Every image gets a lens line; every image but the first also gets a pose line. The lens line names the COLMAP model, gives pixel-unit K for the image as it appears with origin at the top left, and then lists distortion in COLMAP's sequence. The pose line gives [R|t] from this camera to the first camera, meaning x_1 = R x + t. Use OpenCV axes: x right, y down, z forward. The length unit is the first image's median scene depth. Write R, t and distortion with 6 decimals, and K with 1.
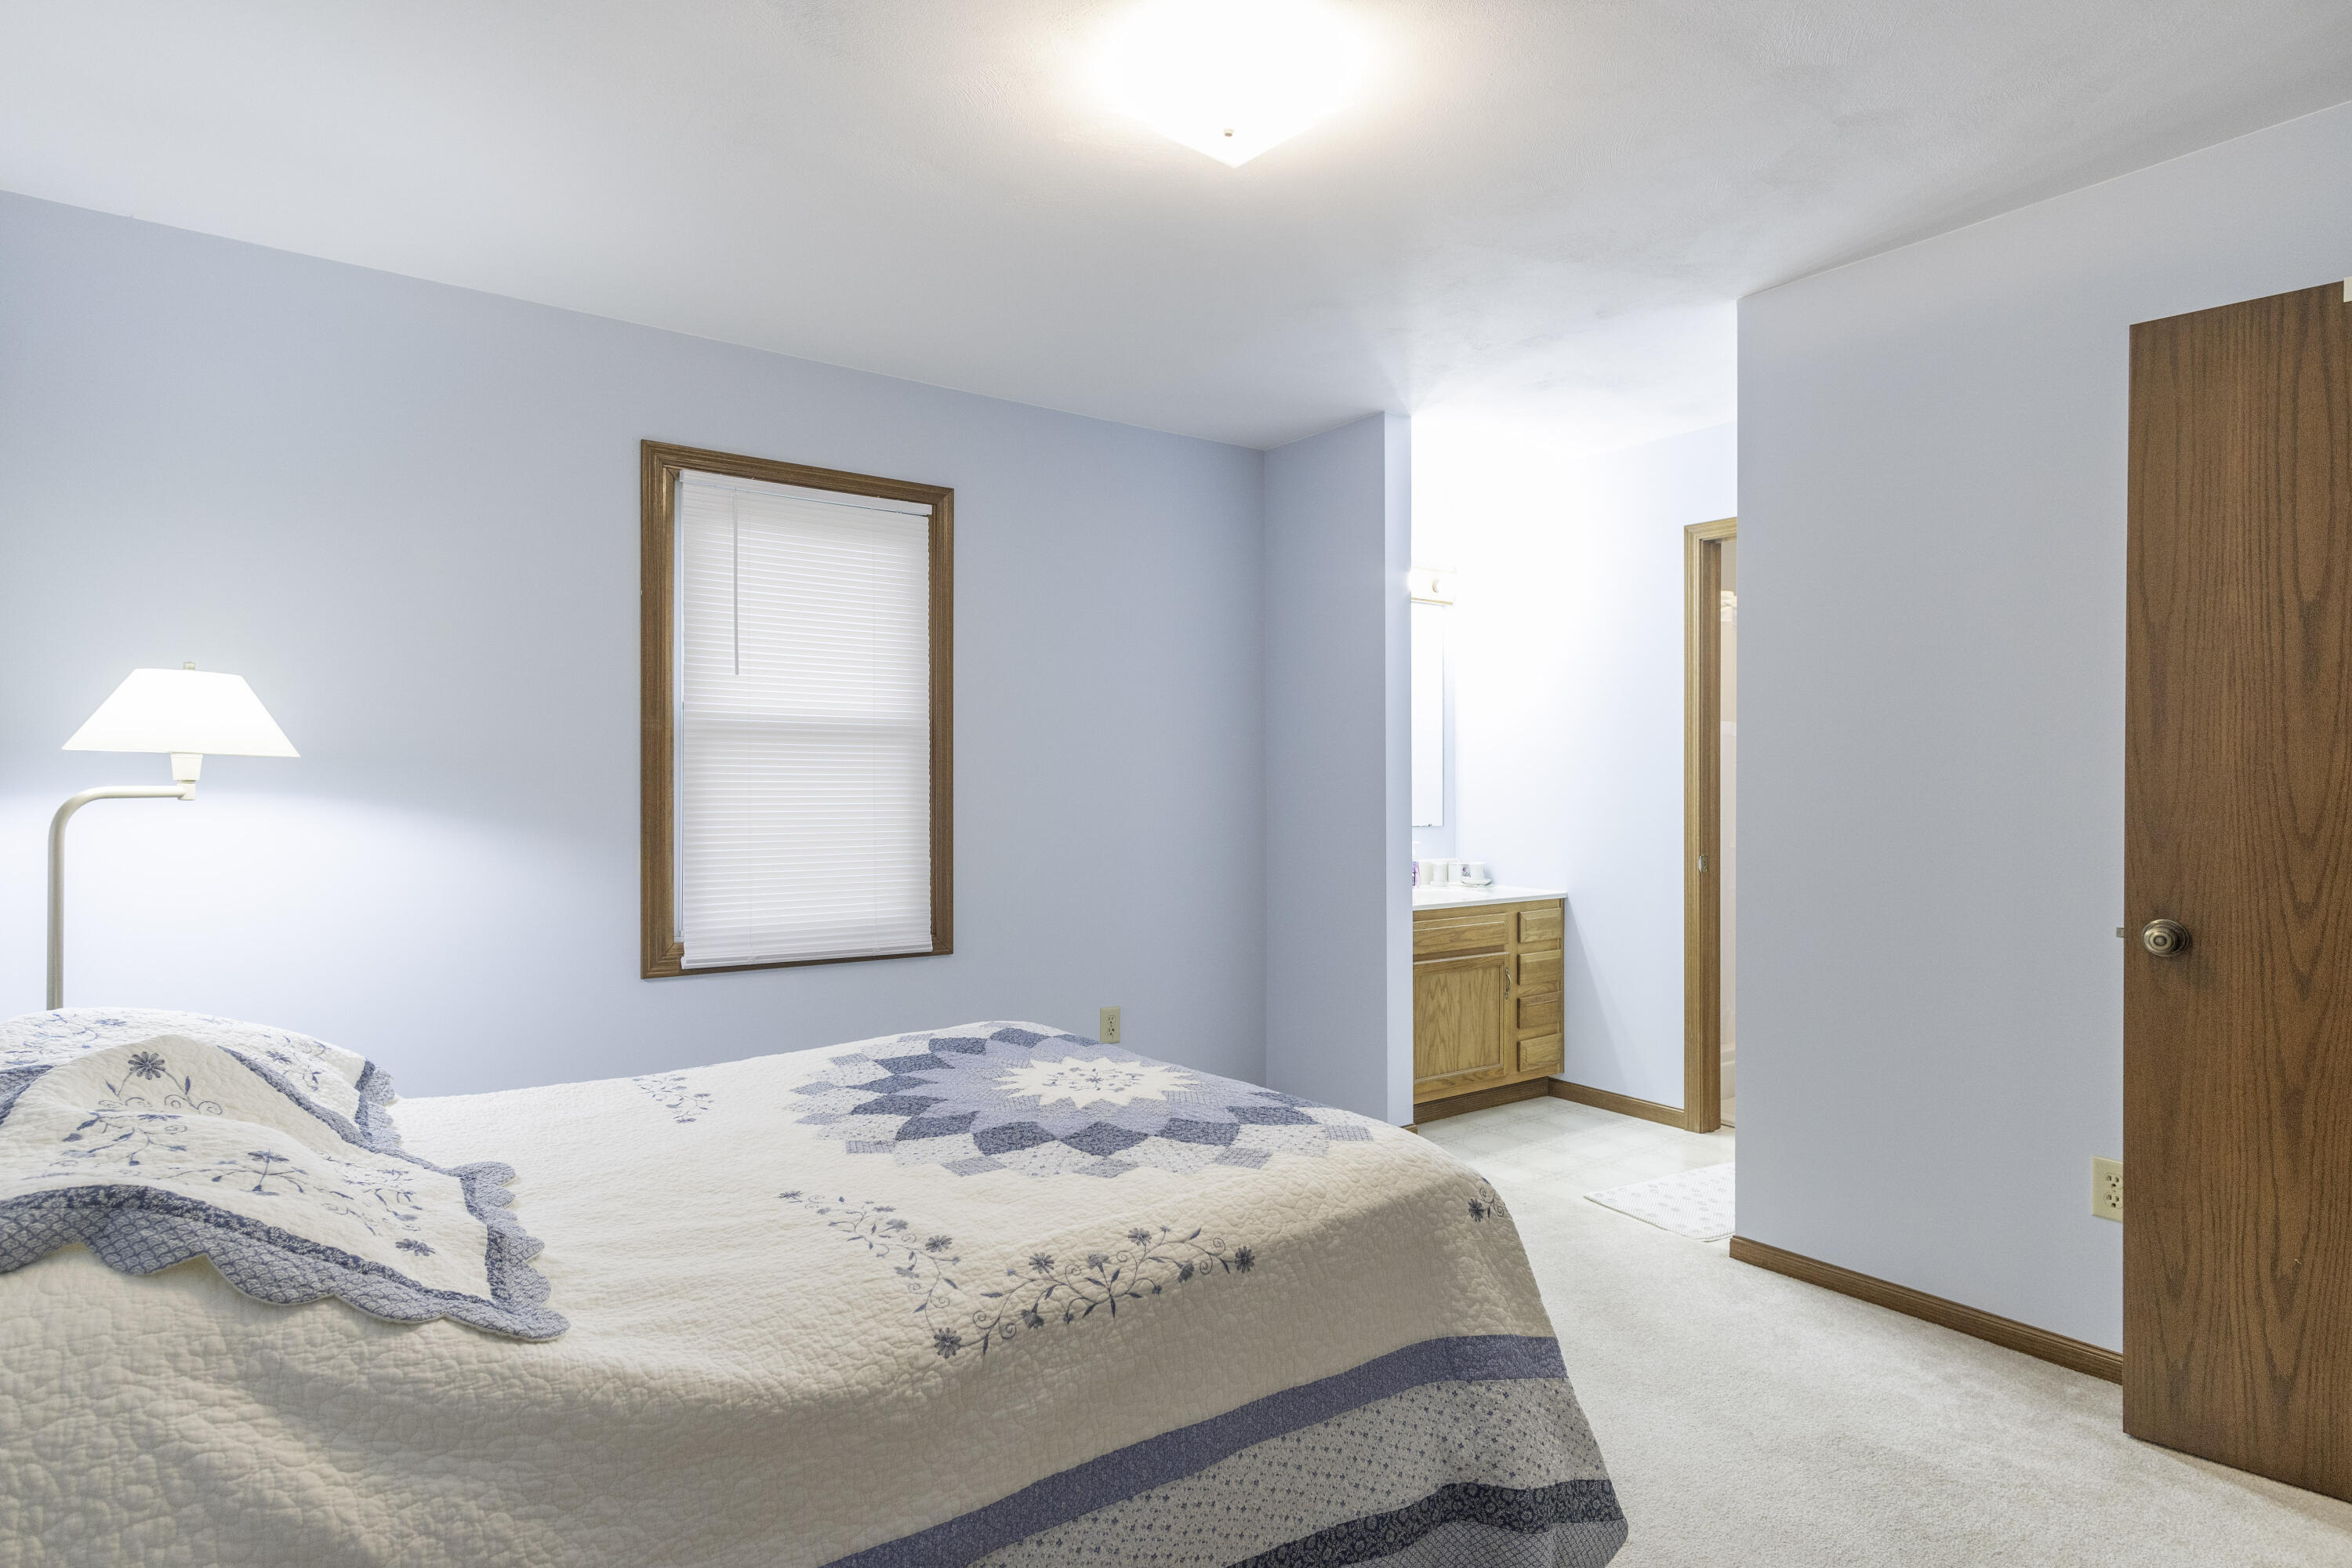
lens RADIAL K [[1259.6, 0, 1171.1], [0, 1259.6, 794.8], [0, 0, 1]] dist [0.005721, 0.001888]
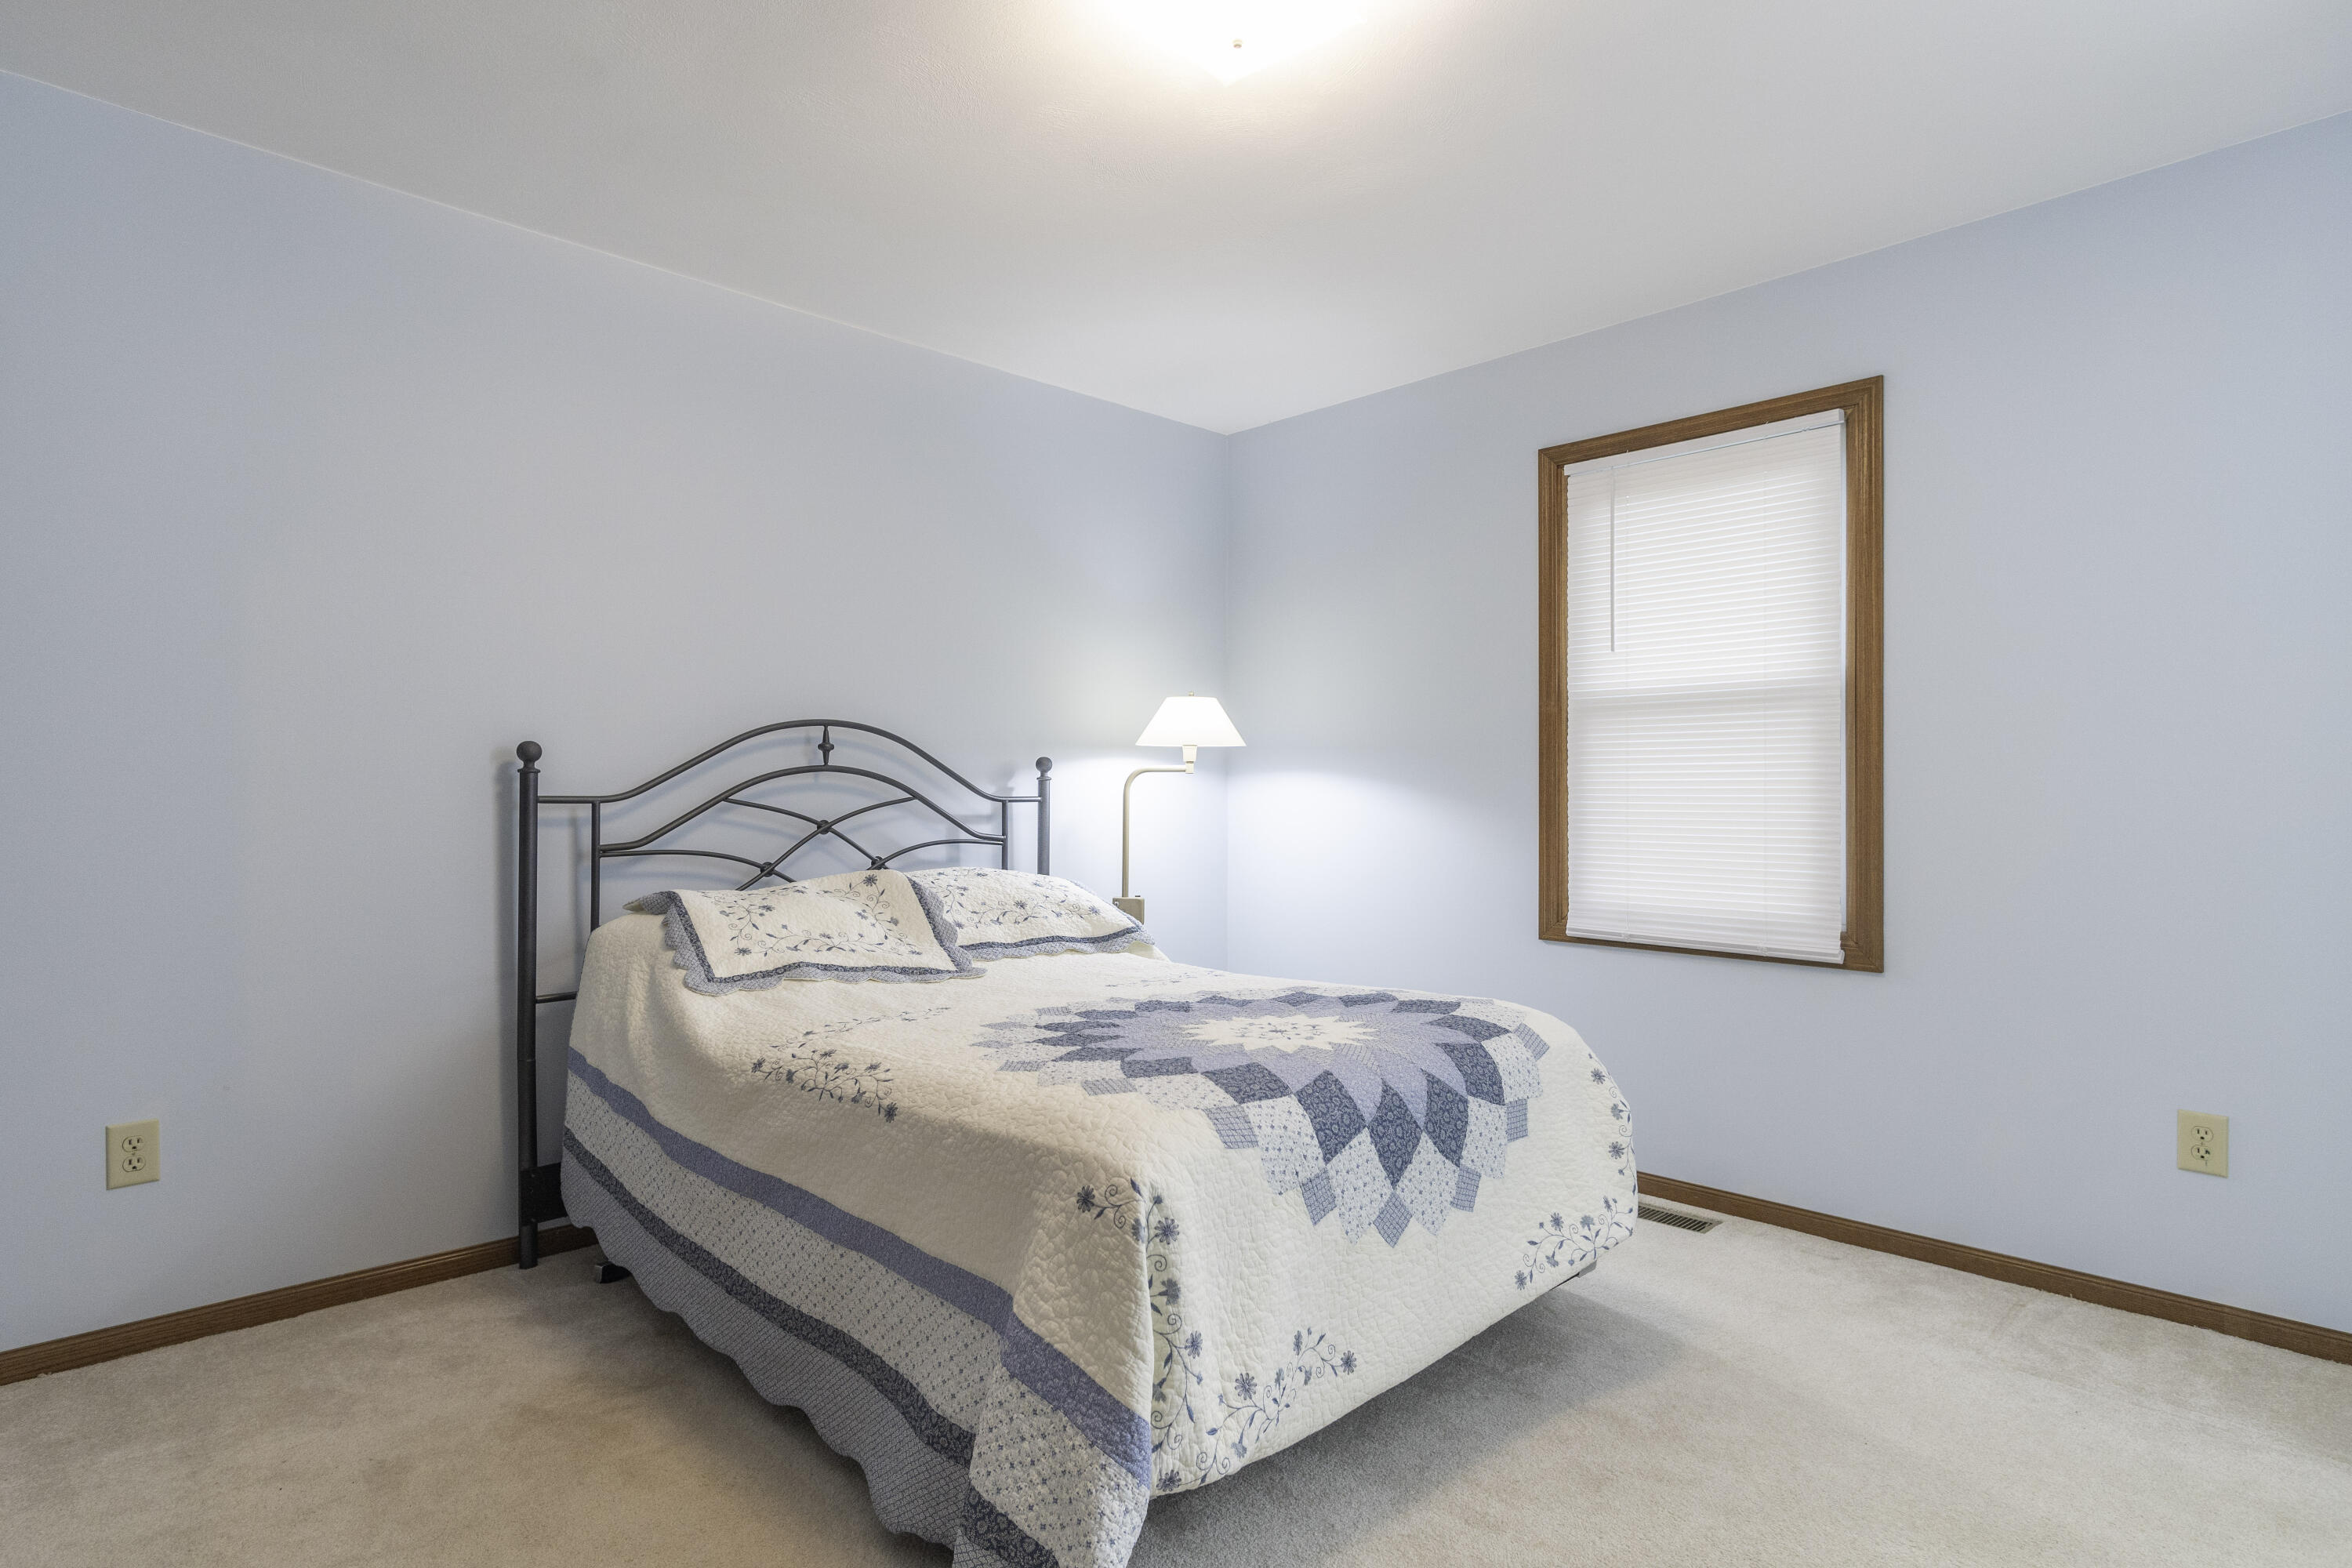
lens RADIAL K [[1259.6, 0, 1160.2], [0, 1259.6, 799.7], [0, 0, 1]] dist [0.005721, 0.001888]
pose [[0.126155, -0.001715, -0.992009, 0.879487], [-0.012737, 0.999913, -0.003349, 0.044665], [0.991929, 0.013057, 0.126122, 0.742617]]
